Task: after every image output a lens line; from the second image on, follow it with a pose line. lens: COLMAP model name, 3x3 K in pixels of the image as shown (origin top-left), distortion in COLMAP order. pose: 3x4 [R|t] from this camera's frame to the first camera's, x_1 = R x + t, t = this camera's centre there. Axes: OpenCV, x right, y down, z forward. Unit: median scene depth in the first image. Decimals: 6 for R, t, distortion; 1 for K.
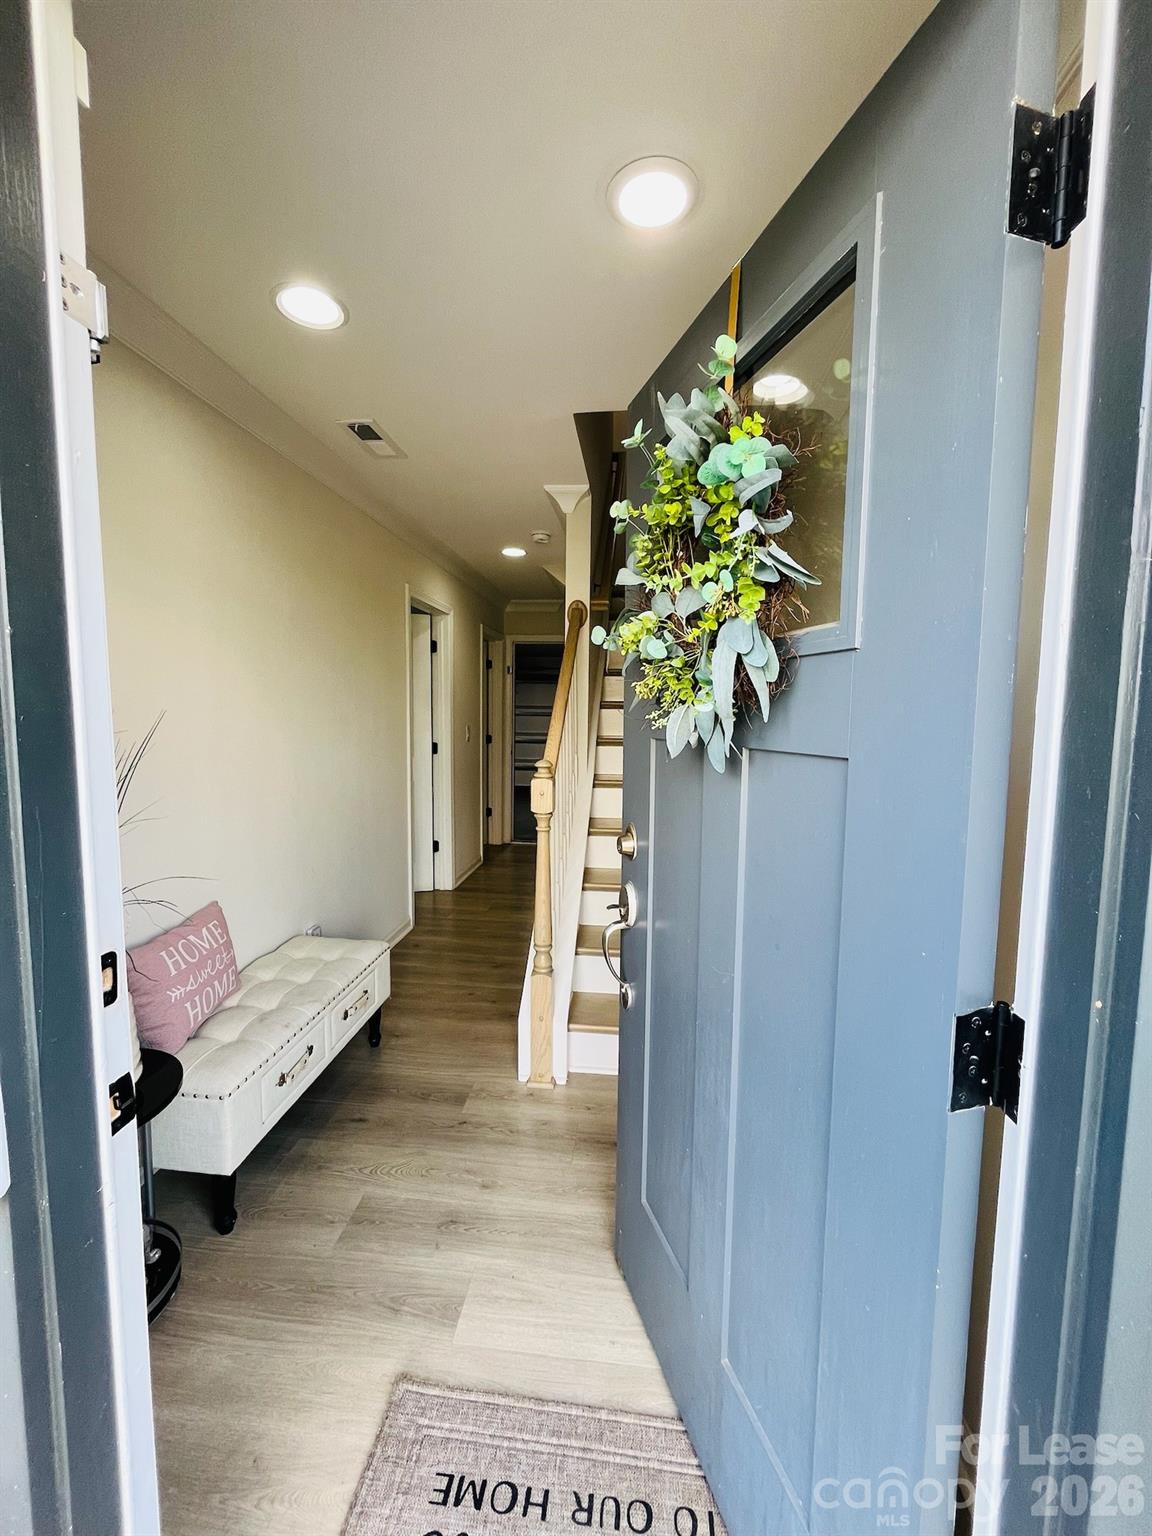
lens RADIAL K [[612.4, 0, 577.1], [0, 612.4, 765.7], [0, 0, 1]] dist [-0.003703, 0.000368]
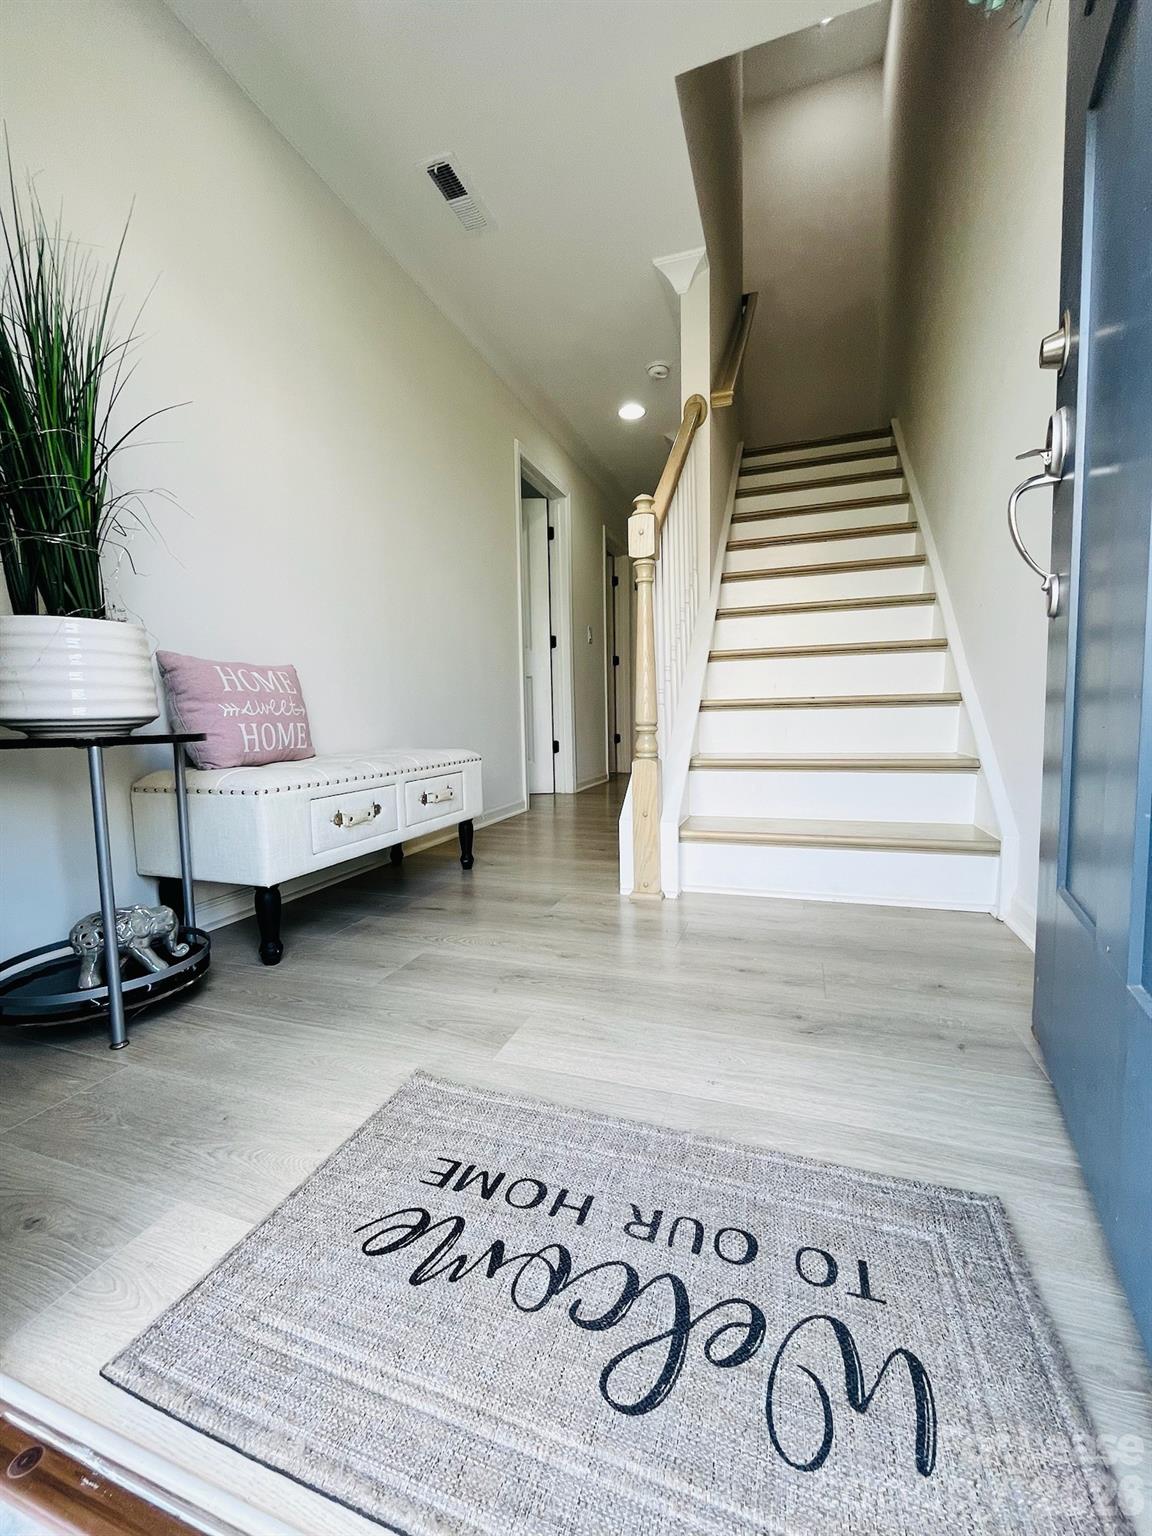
lens RADIAL K [[612.4, 0, 580.4], [0, 612.4, 767.3], [0, 0, 1]] dist [-0.003703, 0.000368]
pose [[0.974054, -0.011113, -0.226041, 0.060639], [0.010353, 0.999936, -0.004546, 0.484154], [0.226077, 0.002088, 0.974107, 0.238874]]
